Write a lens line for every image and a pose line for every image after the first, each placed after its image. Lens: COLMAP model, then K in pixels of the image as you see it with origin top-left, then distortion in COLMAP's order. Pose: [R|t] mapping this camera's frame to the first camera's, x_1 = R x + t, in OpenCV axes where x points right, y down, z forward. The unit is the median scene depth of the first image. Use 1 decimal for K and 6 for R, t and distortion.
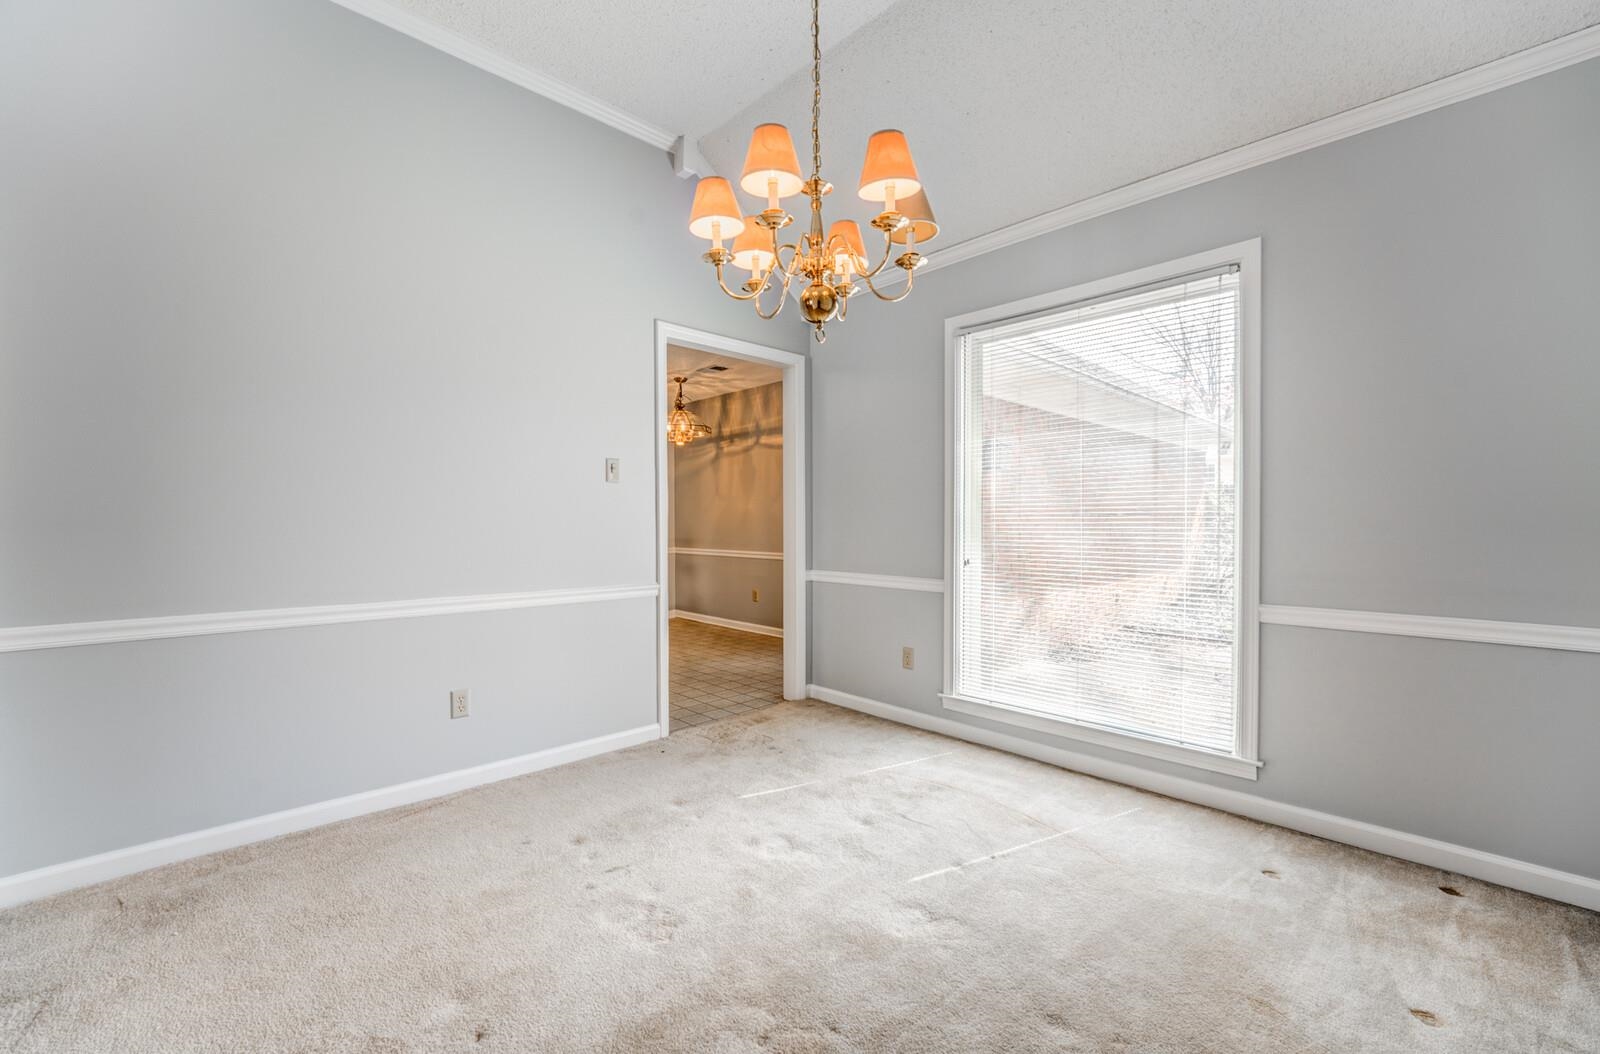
lens RADIAL K [[656.9, 0, 804.7], [0, 656.9, 526.5], [0, 0, 1]] dist [-0.017670, 0.000274]
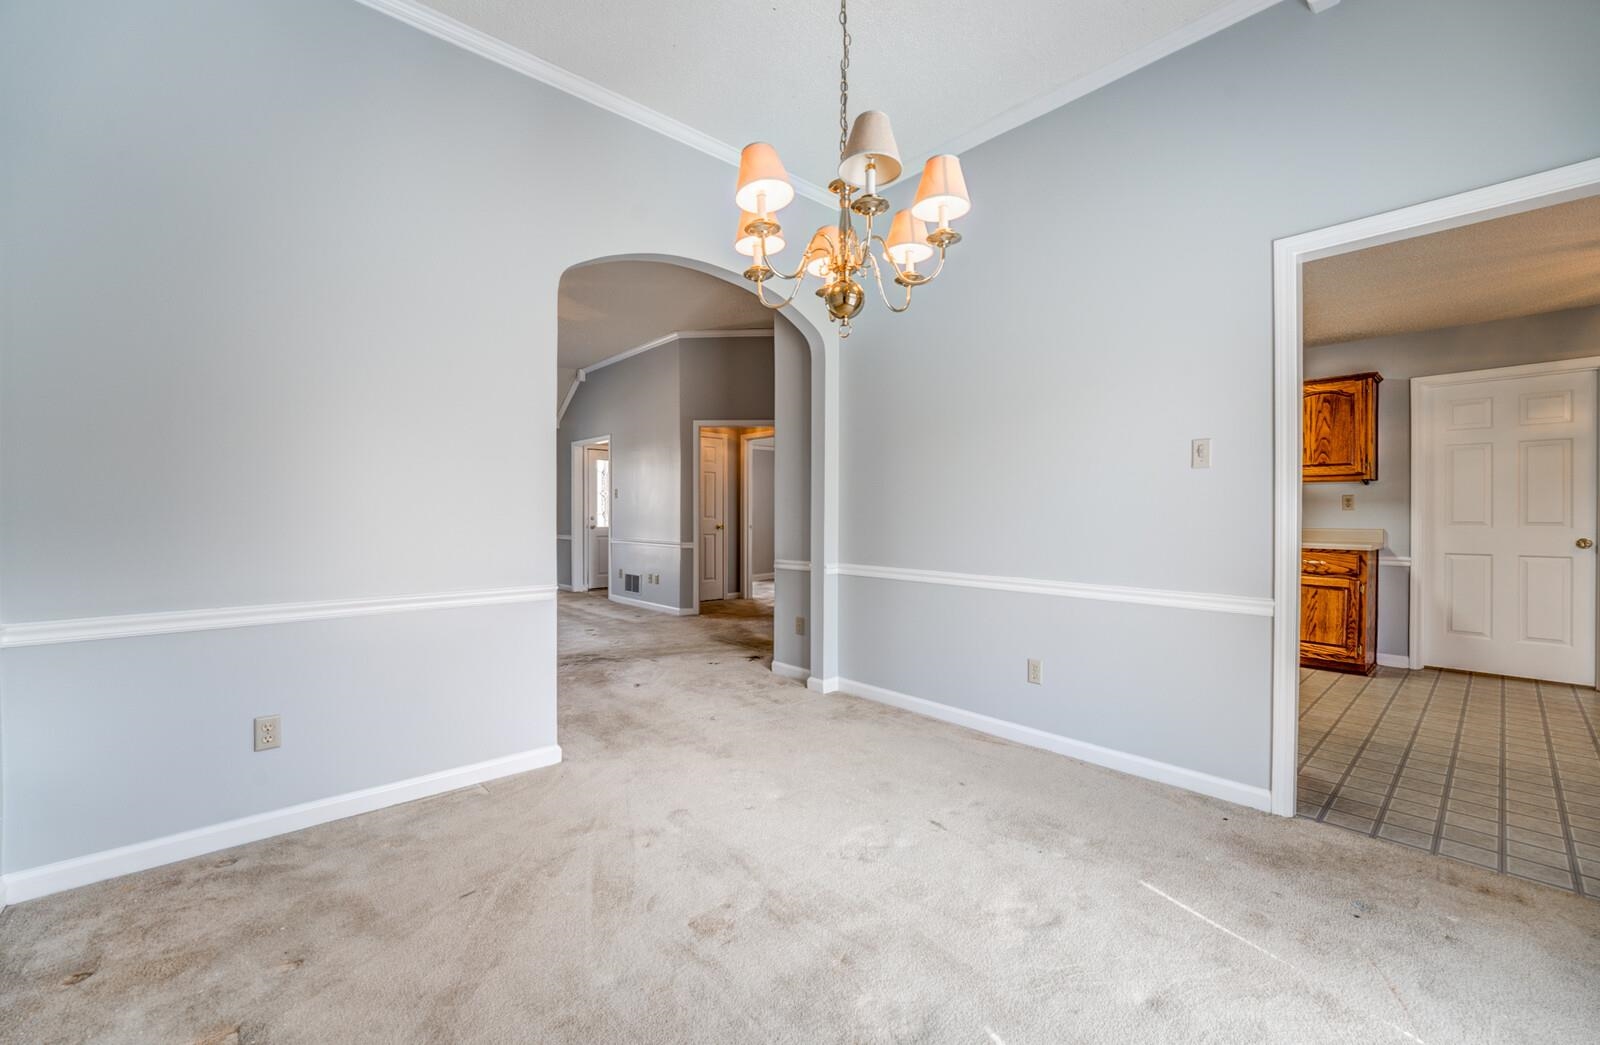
lens RADIAL K [[652.1, 0, 808.1], [0, 652.1, 520.0], [0, 0, 1]] dist [-0.002873, 0.000328]
pose [[-0.028156, 0.002761, -0.999600, 0.608384], [-0.017990, 0.999833, 0.003268, 0.005396], [0.999442, 0.018074, -0.028101, 0.591127]]
